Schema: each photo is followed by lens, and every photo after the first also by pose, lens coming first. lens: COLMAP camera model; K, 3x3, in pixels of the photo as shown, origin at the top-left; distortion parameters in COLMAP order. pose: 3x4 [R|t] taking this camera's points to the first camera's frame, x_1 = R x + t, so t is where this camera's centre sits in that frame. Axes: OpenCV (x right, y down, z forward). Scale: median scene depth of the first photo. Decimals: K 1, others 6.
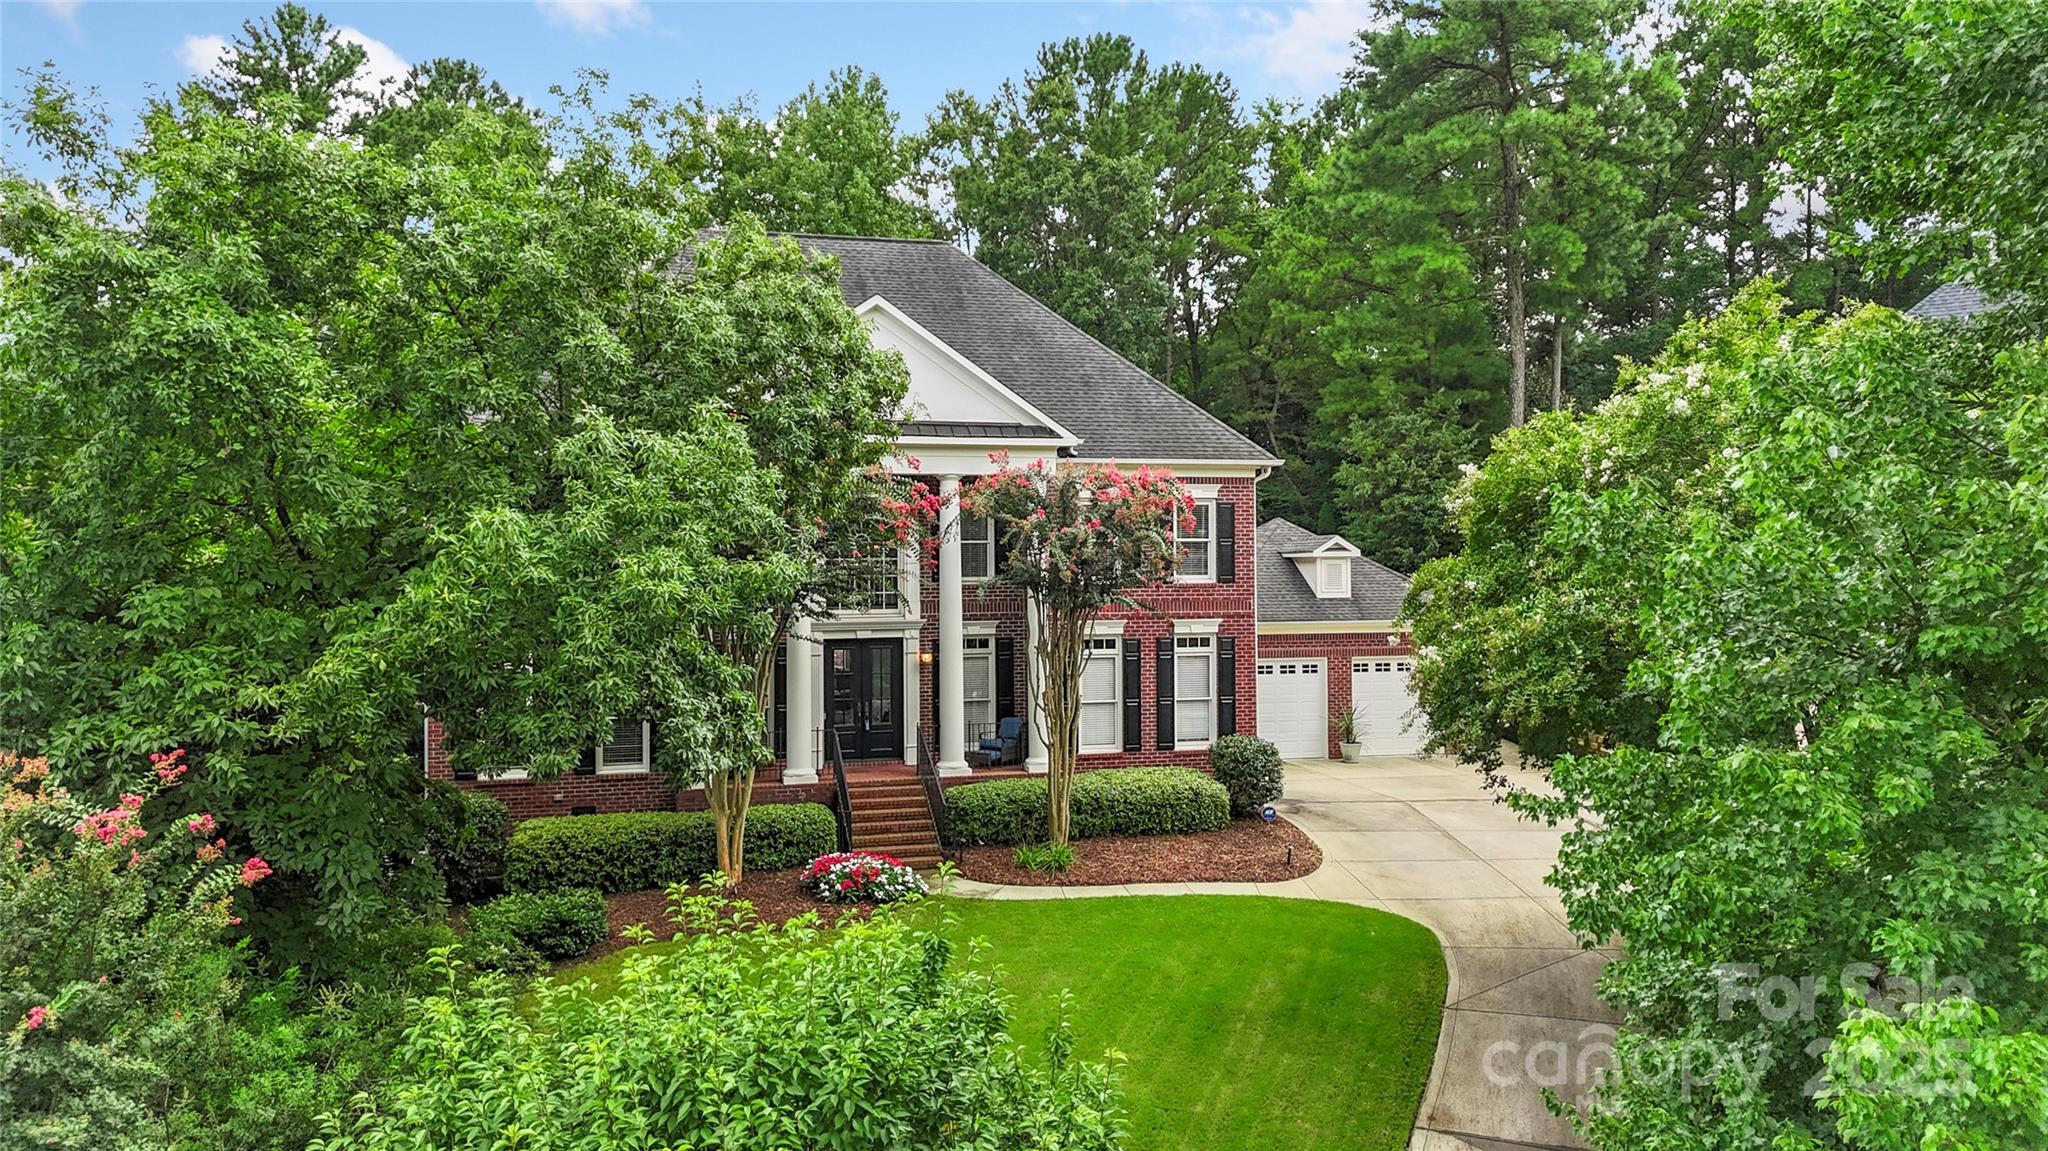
lens RADIAL K [[1518.5, 0, 1024.0], [0, 1518.5, 575.5], [0, 0, 1]] dist [0.178989, -0.392247]
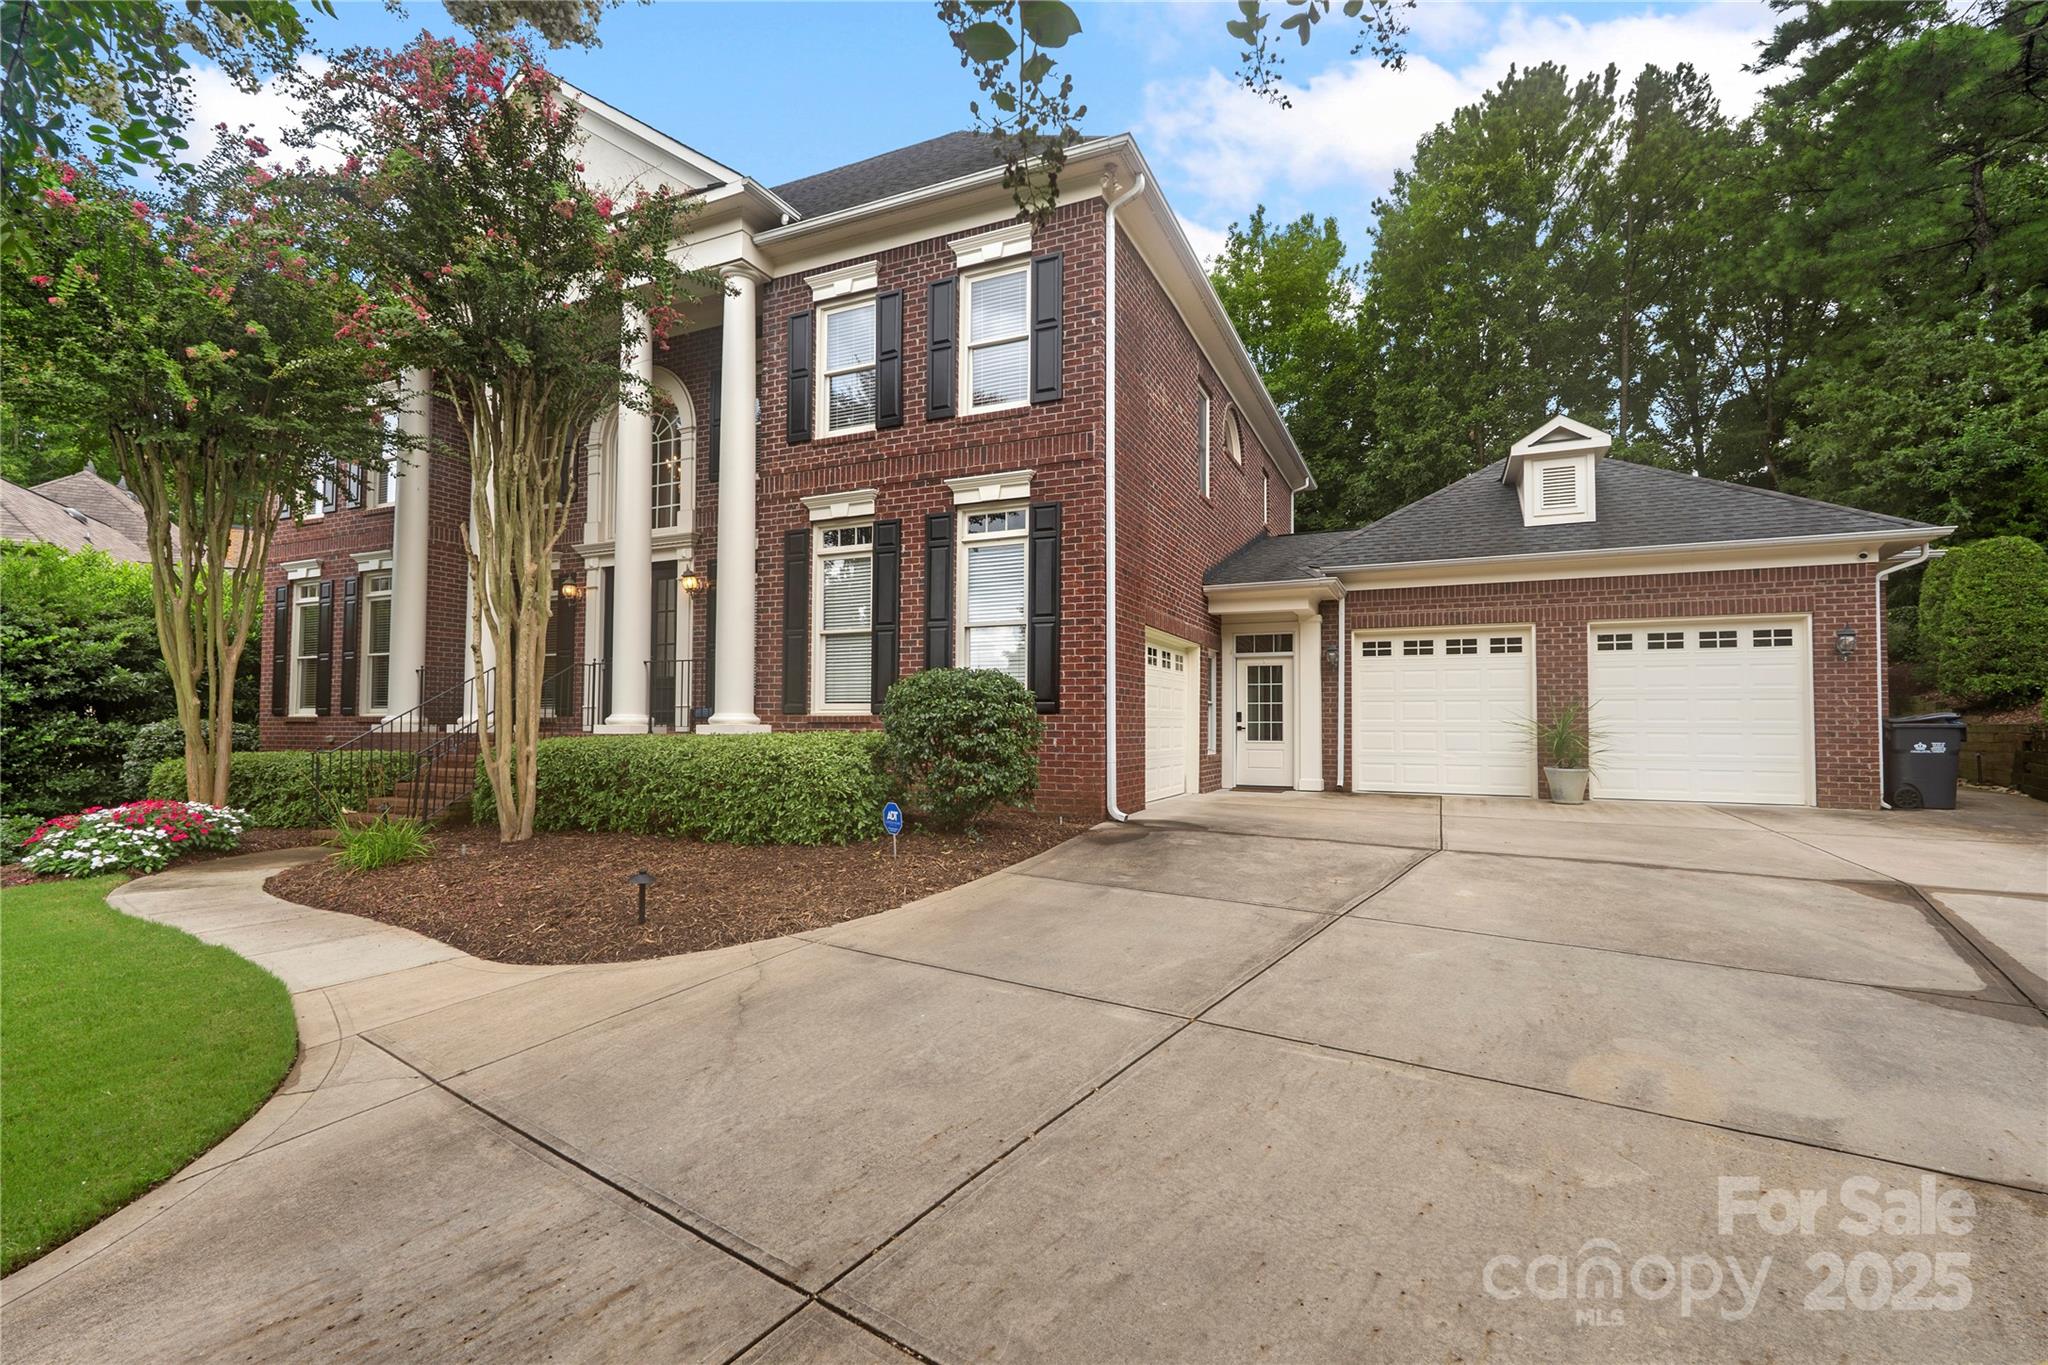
lens RADIAL K [[924.6, 0, 1024.0], [0, 924.6, 682.5], [0, 0, 1]] dist [-0.001239, -0.000260]
pose [[0.781970, -0.014622, -0.623144, 0.268412], [-0.016220, 0.998909, -0.043795, 0.095845], [0.623105, 0.044354, 0.780880, 0.620566]]
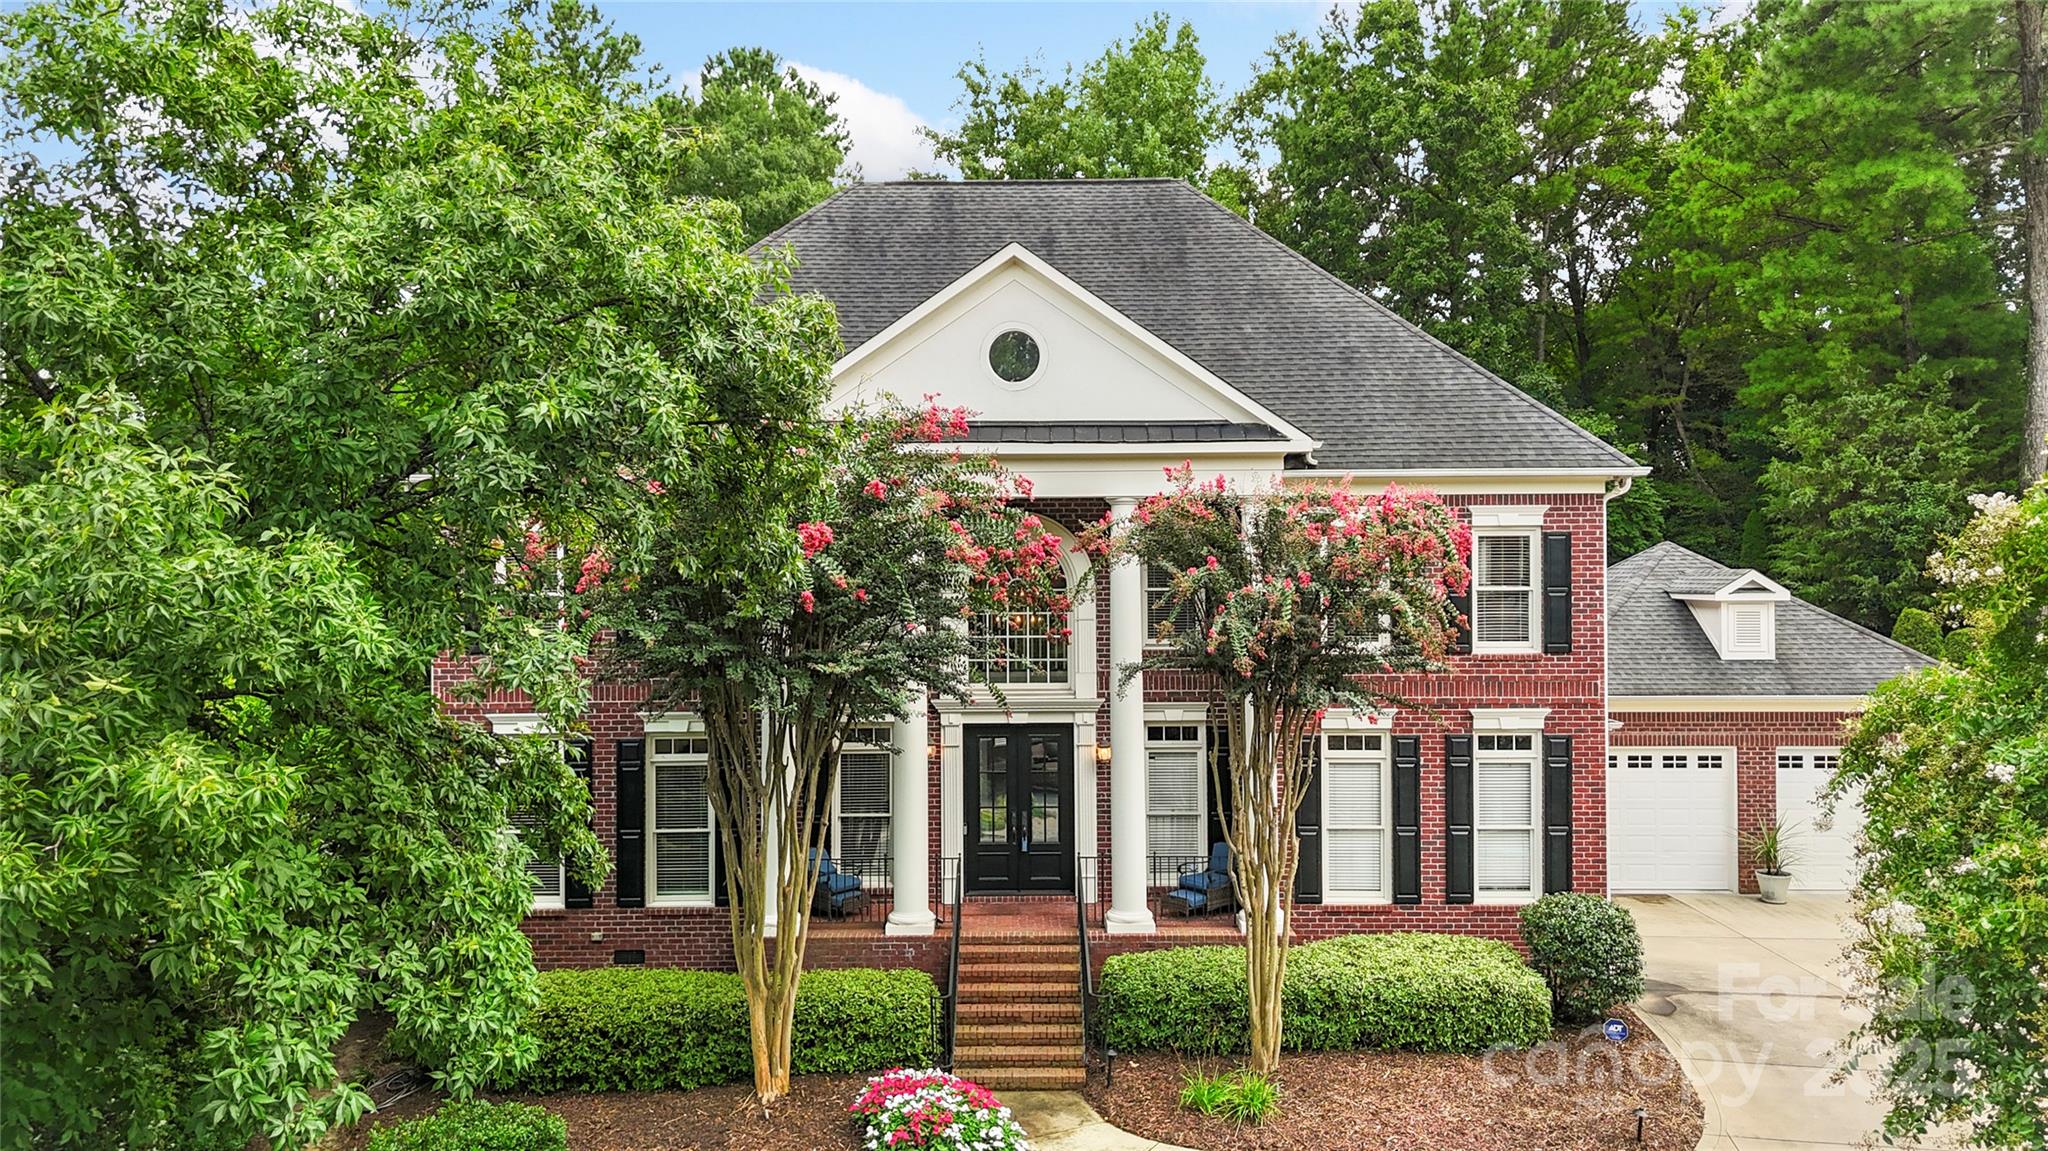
lens RADIAL K [[1536.0, 0, 1024.0], [0, 1536.0, 575.5], [0, 0, 1]] dist [0.060116, -0.032298]
pose [[0.967417, 0.003297, -0.253168, 0.064943], [-0.003079, 0.999994, 0.001258, -0.024127], [0.253171, -0.000438, 0.967421, 0.241474]]
